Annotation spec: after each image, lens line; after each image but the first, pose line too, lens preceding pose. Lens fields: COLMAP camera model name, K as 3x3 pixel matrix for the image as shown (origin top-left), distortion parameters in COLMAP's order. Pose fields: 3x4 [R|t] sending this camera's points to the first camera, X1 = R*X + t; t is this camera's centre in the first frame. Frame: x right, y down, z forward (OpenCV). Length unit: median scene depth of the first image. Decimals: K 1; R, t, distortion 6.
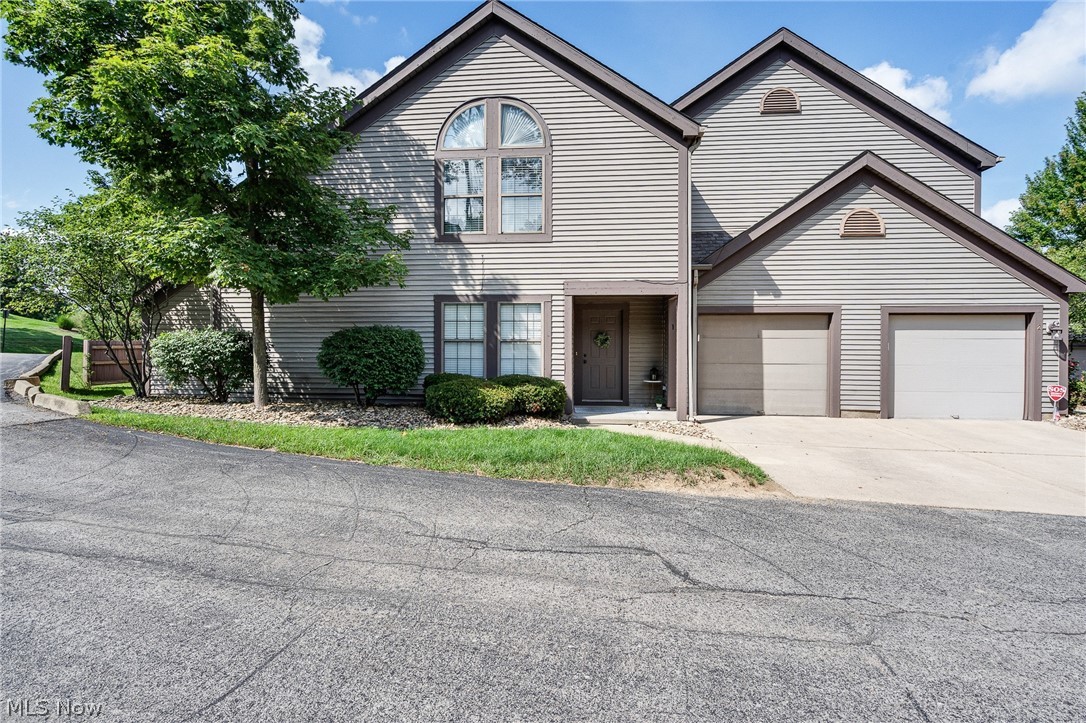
lens RADIAL K [[495.3, 0, 541.1], [0, 495.3, 355.5], [0, 0, 1]] dist [-0.004066, -0.000059]
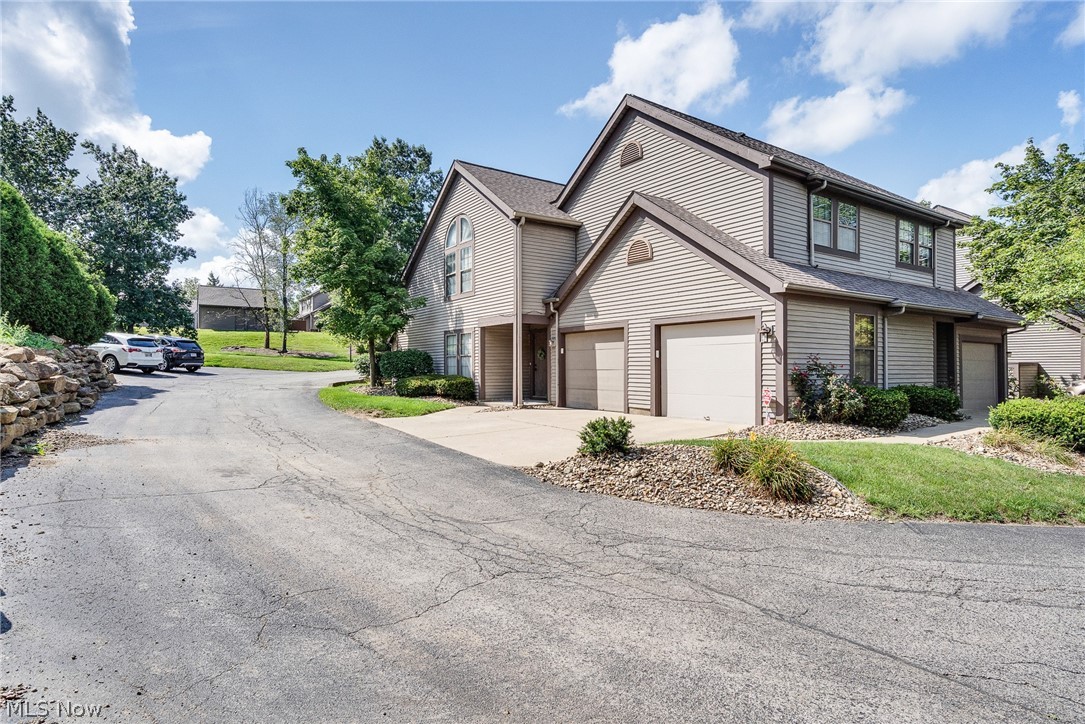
lens RADIAL K [[579.2, 0, 525.0], [0, 579.2, 367.3], [0, 0, 1]] dist [-0.000518, -0.000024]
pose [[0.628698, -0.005640, -0.777629, 1.556163], [-0.009538, 0.999843, -0.014964, 0.036281], [0.777591, 0.016825, 0.628546, -0.084109]]
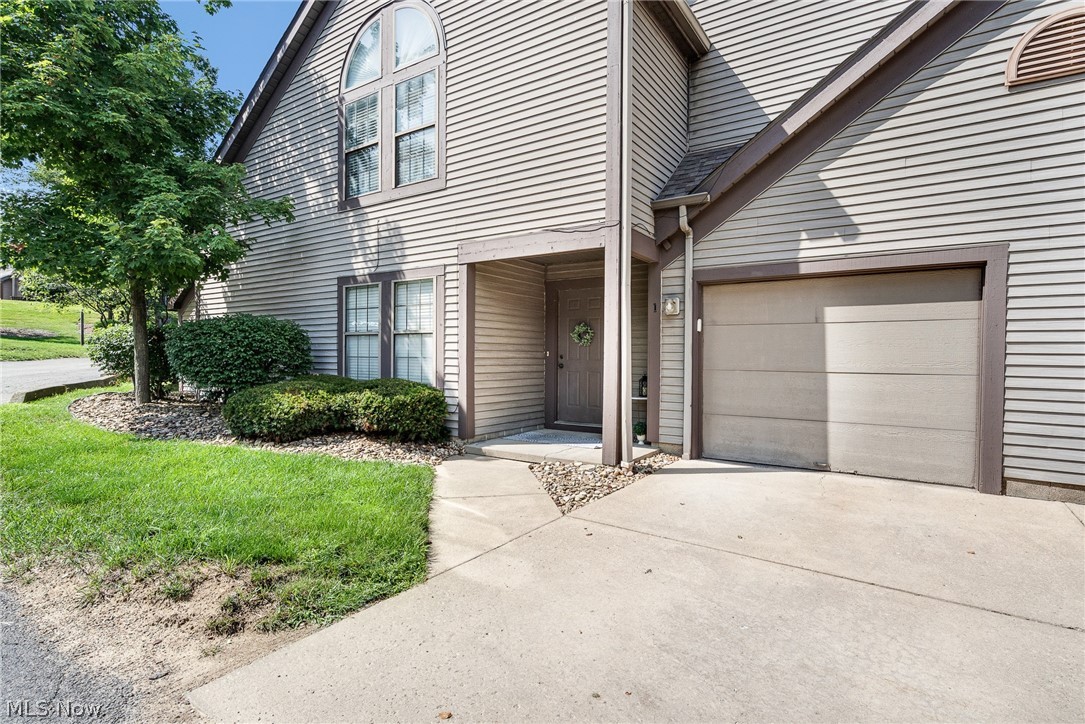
lens RADIAL K [[541.2, 0, 534.5], [0, 541.2, 365.8], [0, 0, 1]] dist [0.000363, 0.000085]
pose [[0.881683, 0.012774, -0.471669, 0.464725], [-0.015491, 0.999878, -0.001878, 0.016670], [0.471587, 0.008963, 0.881774, 0.372628]]
